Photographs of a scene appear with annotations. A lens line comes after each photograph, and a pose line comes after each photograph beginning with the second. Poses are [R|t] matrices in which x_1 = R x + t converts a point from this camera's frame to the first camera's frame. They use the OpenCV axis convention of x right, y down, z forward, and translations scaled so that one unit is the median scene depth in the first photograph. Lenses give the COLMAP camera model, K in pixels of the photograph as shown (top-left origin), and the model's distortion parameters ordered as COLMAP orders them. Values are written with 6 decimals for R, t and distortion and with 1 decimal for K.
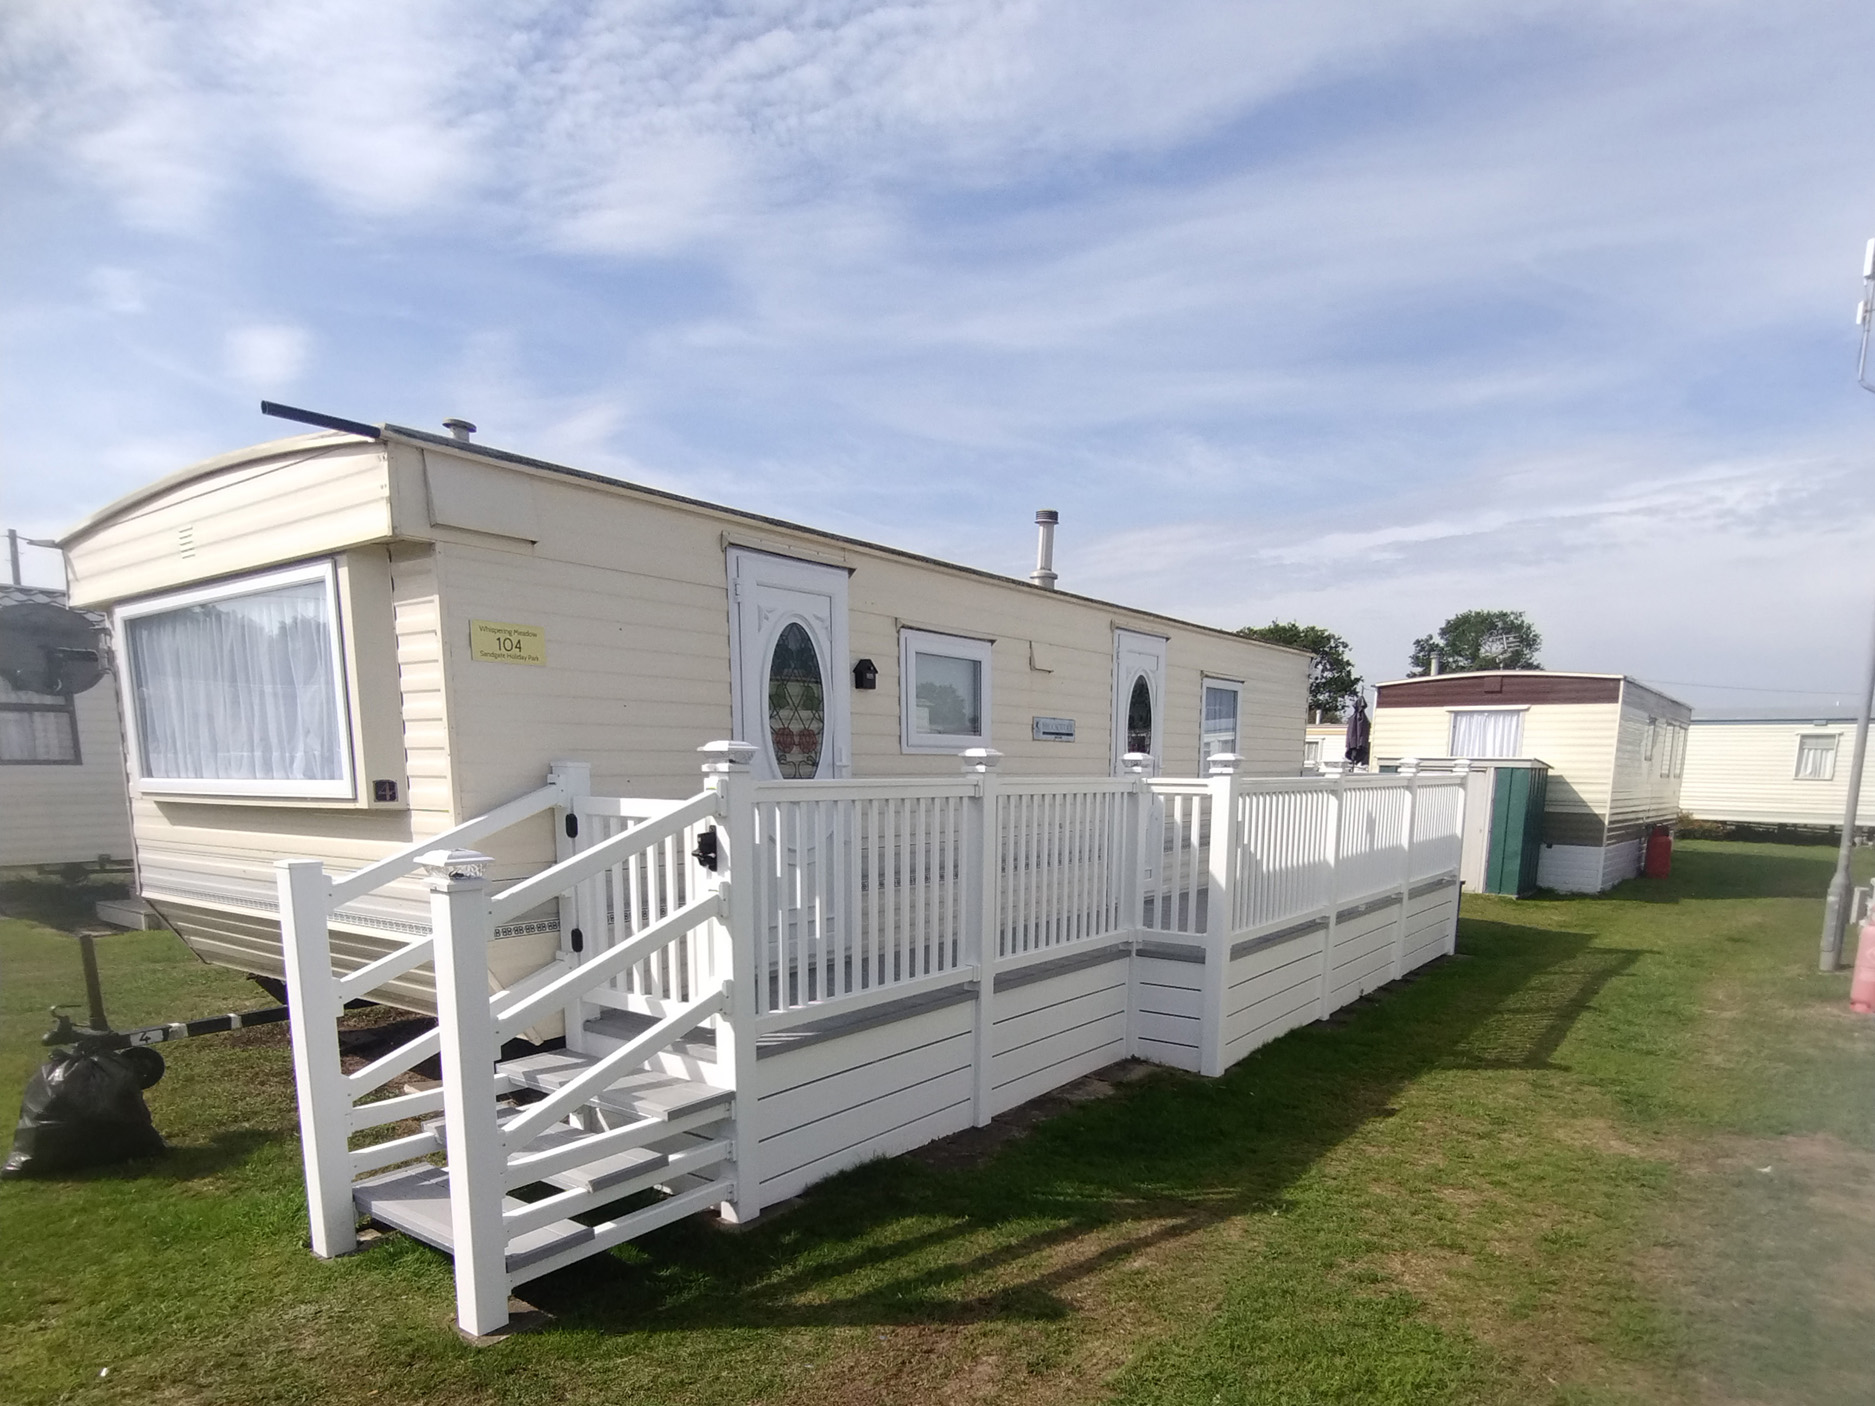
lens RADIAL K [[1136.1, 0, 937.5], [0, 1136.1, 703.0], [0, 0, 1]] dist [0.055674, -0.032734]
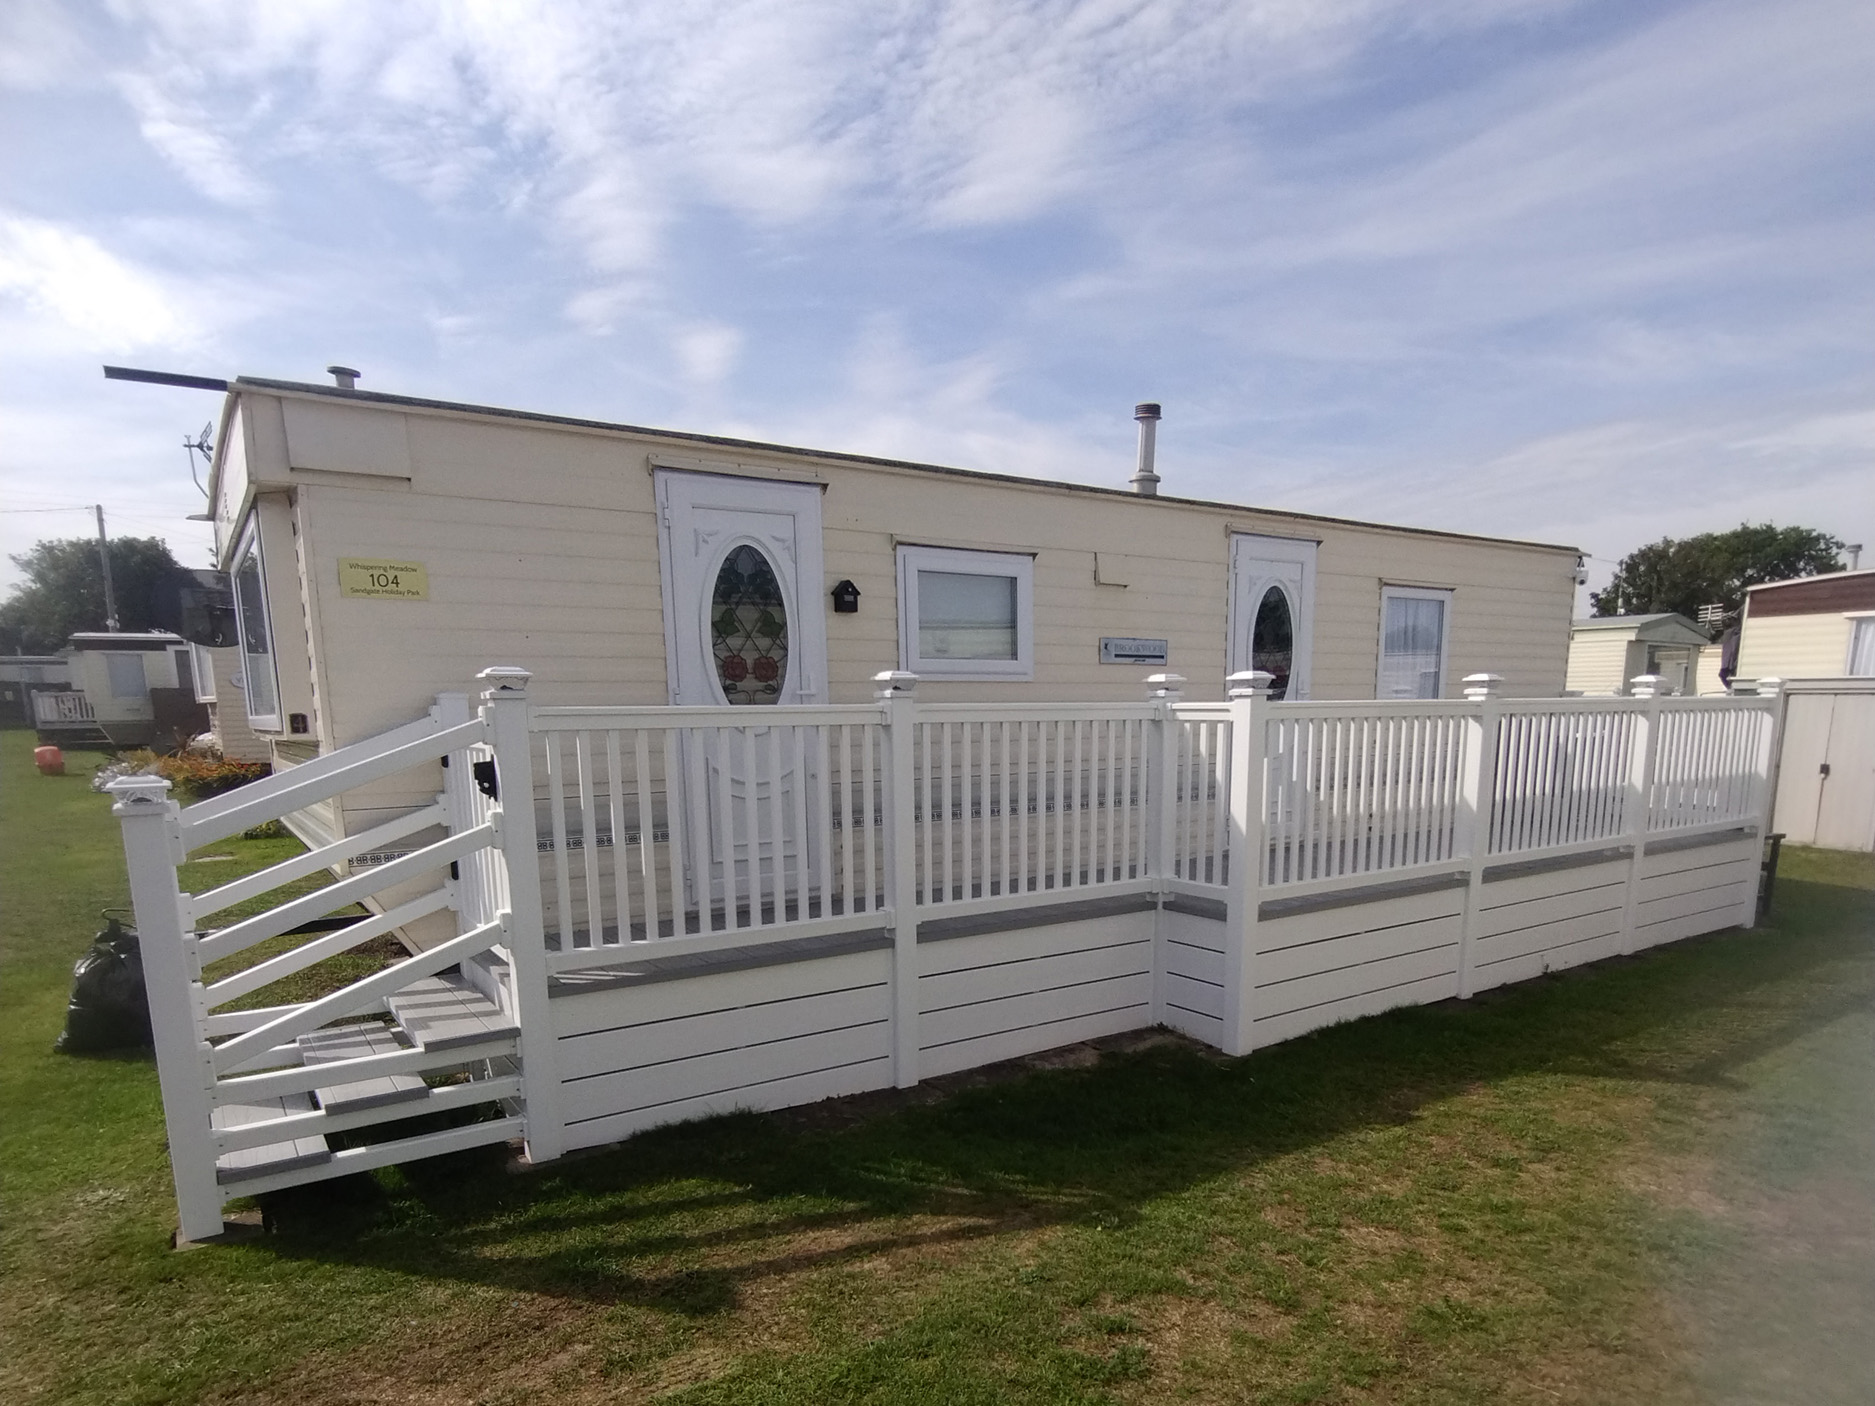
lens RADIAL K [[1104.4, 0, 895.3], [0, 1104.4, 638.7], [0, 0, 1]] dist [0.000825, 0.000546]
pose [[0.937410, -0.028246, -0.347081, 0.292561], [0.029047, 0.999574, -0.002897, 0.014668], [0.347015, -0.007366, 0.937831, 0.153454]]
